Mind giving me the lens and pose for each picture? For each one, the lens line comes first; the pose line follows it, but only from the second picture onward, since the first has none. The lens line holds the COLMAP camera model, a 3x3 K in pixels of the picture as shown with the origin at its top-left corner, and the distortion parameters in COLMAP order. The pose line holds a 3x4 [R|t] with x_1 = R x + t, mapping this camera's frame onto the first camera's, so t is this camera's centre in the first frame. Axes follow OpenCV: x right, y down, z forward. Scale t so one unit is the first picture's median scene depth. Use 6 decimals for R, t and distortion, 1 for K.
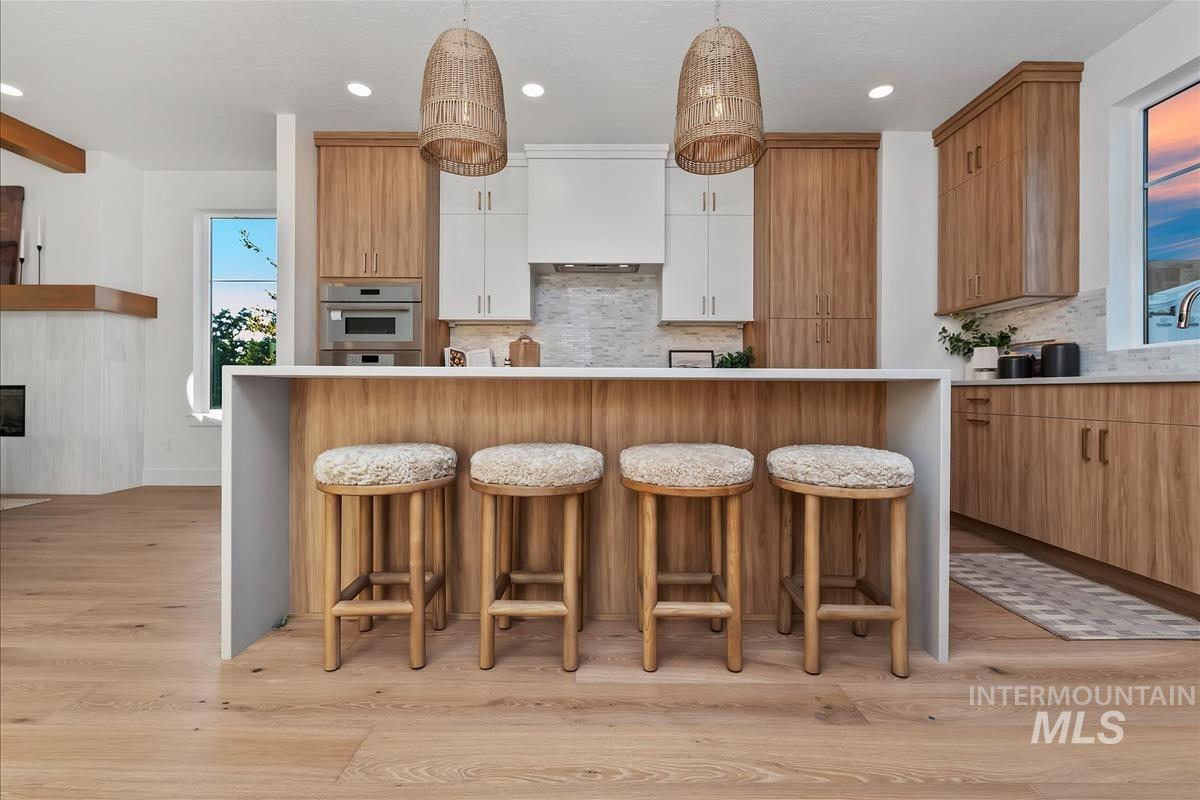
lens RADIAL K [[513.5, 0, 606.5], [0, 513.5, 392.5], [0, 0, 1]] dist [0.000452, 0.000154]
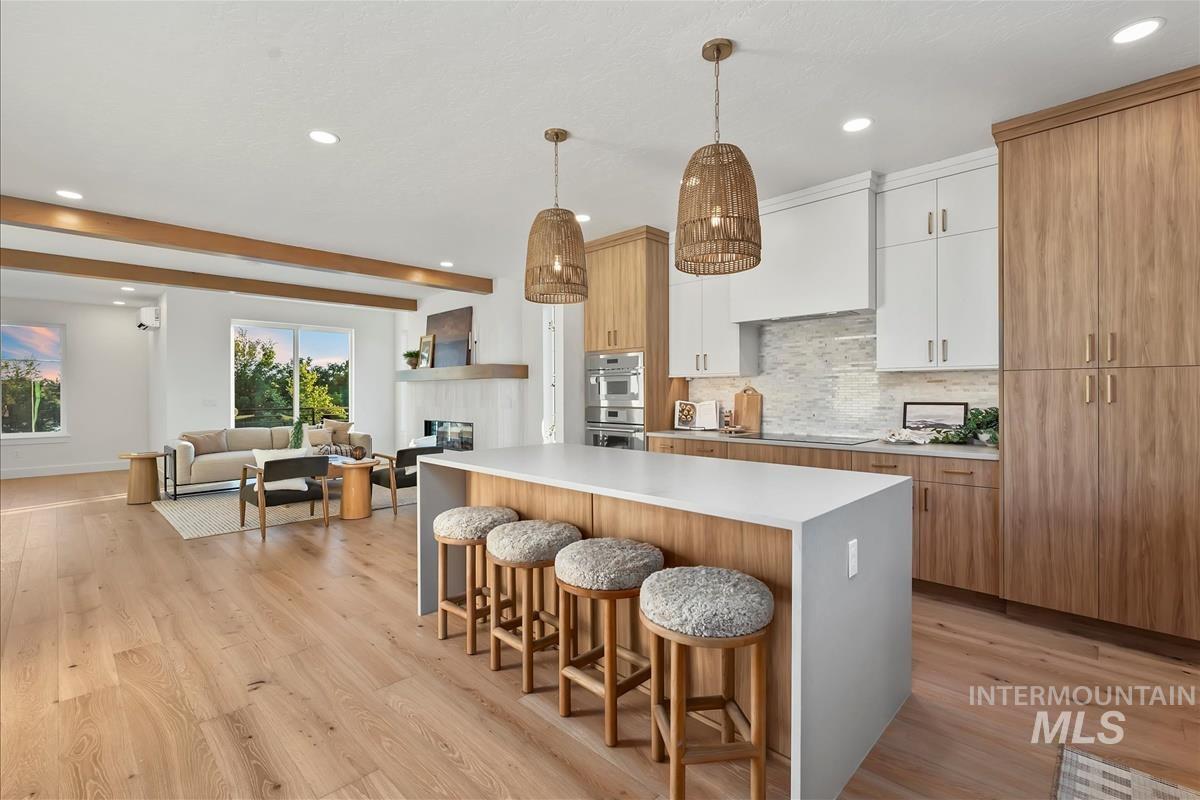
lens RADIAL K [[531.2, 0, 600.0], [0, 531.2, 400.0], [0, 0, 1]] dist [-0.002076, -0.000380]
pose [[0.715875, 0.001128, -0.698228, 0.422544], [0.001908, 0.999992, 0.003571, -0.102159], [0.698226, -0.003889, 0.715867, 0.039971]]
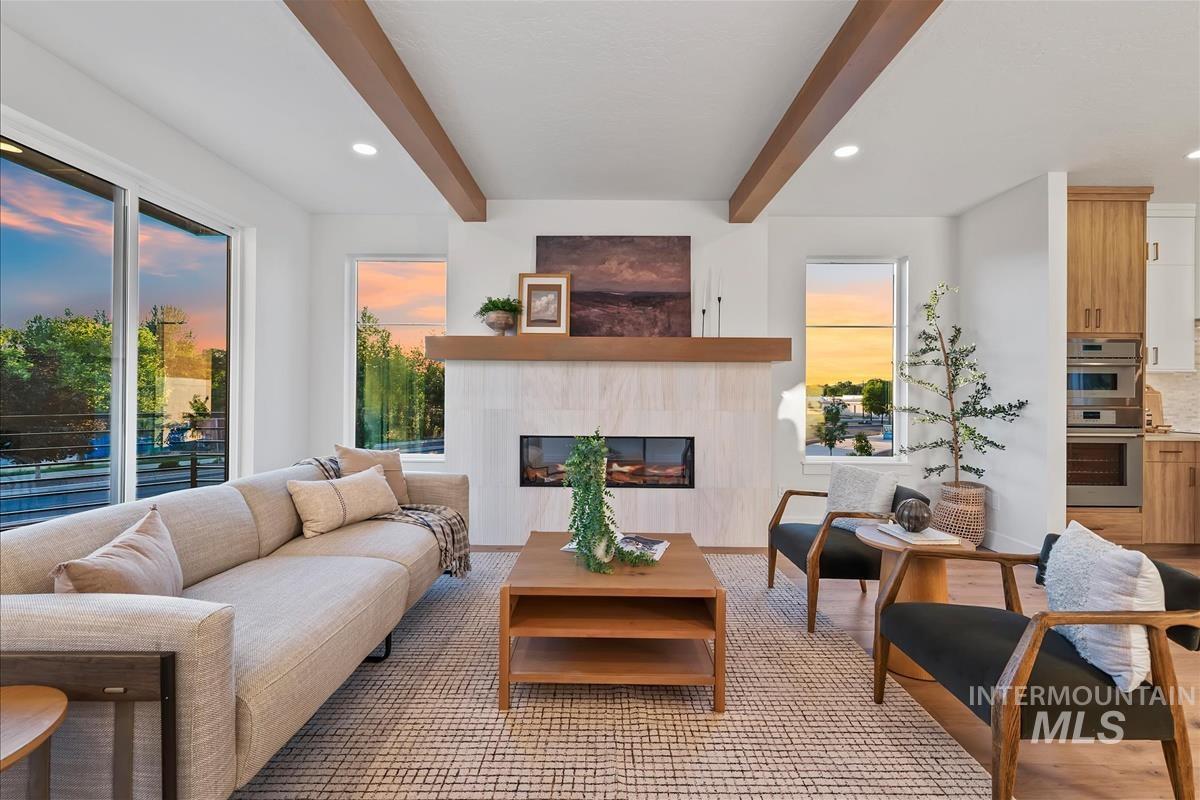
lens RADIAL K [[513.5, 0, 606.5], [0, 513.5, 392.5], [0, 0, 1]] dist [0.000452, 0.000154]
pose [[0.999947, 0.004083, -0.009444, -1.349012], [-0.004134, 0.999976, -0.005472, -0.097652], [0.009421, 0.005511, 0.999940, 0.003287]]
